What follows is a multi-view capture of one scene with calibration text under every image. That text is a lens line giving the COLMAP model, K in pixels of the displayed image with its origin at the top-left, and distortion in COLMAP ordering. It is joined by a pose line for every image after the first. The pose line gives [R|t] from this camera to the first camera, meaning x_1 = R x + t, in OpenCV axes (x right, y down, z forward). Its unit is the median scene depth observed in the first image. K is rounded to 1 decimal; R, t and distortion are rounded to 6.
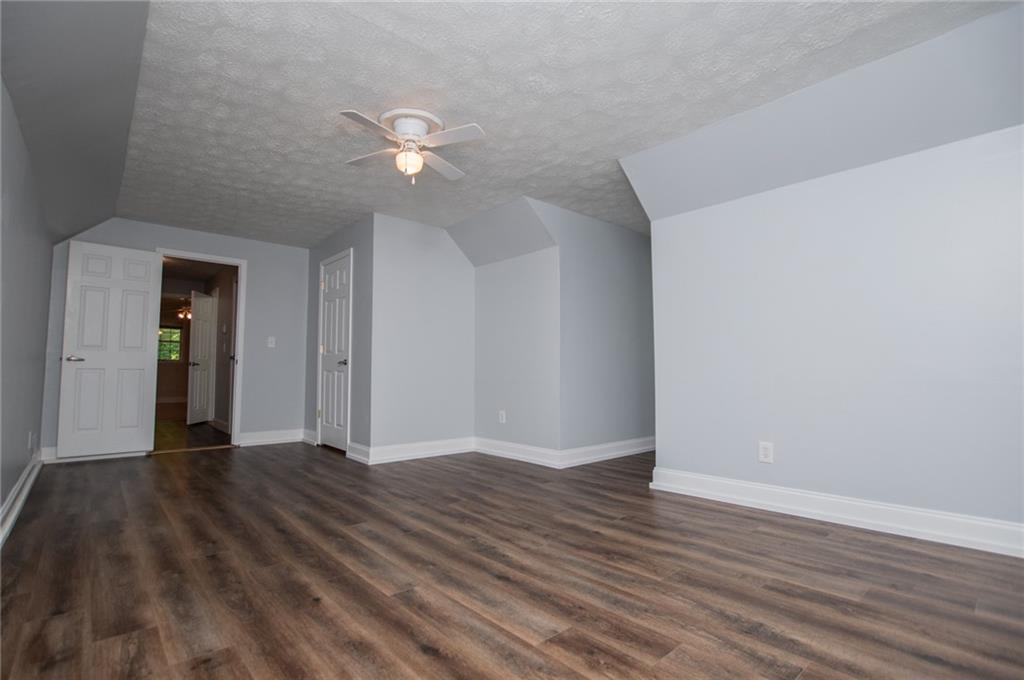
lens RADIAL K [[480.0, 0, 506.4], [0, 480.0, 341.9], [0, 0, 1]] dist [-0.036269, 0.014731]
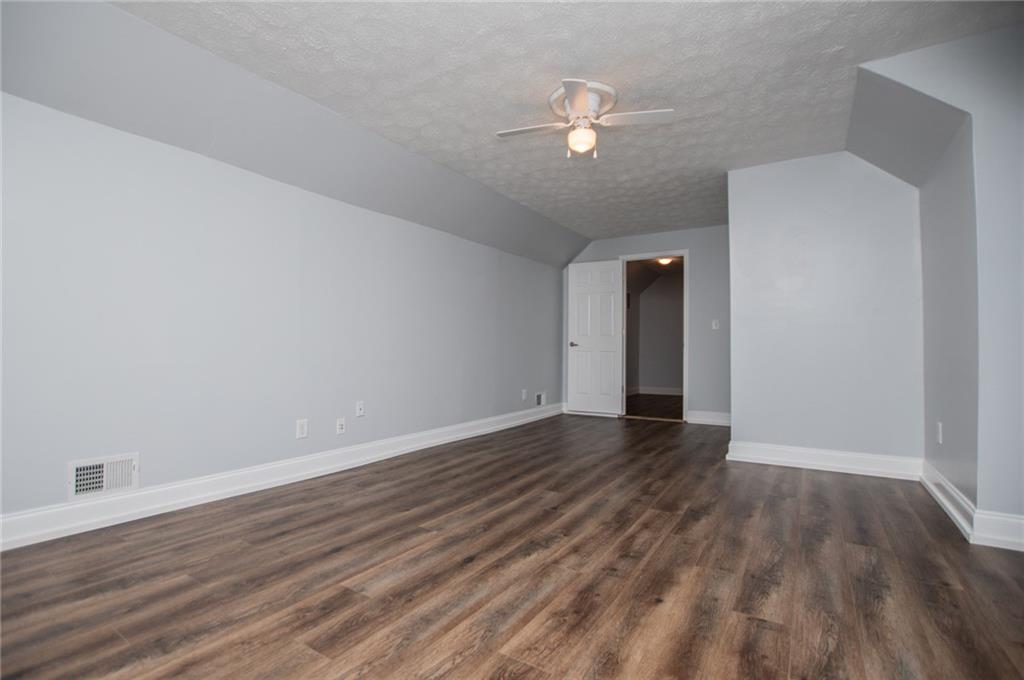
lens RADIAL K [[480.0, 0, 506.4], [0, 480.0, 341.9], [0, 0, 1]] dist [-0.036269, 0.014731]
pose [[0.272526, -0.017221, -0.961994, 0.829930], [0.055080, 0.998479, -0.002270, 0.035026], [0.960571, -0.052368, 0.273060, 0.688775]]
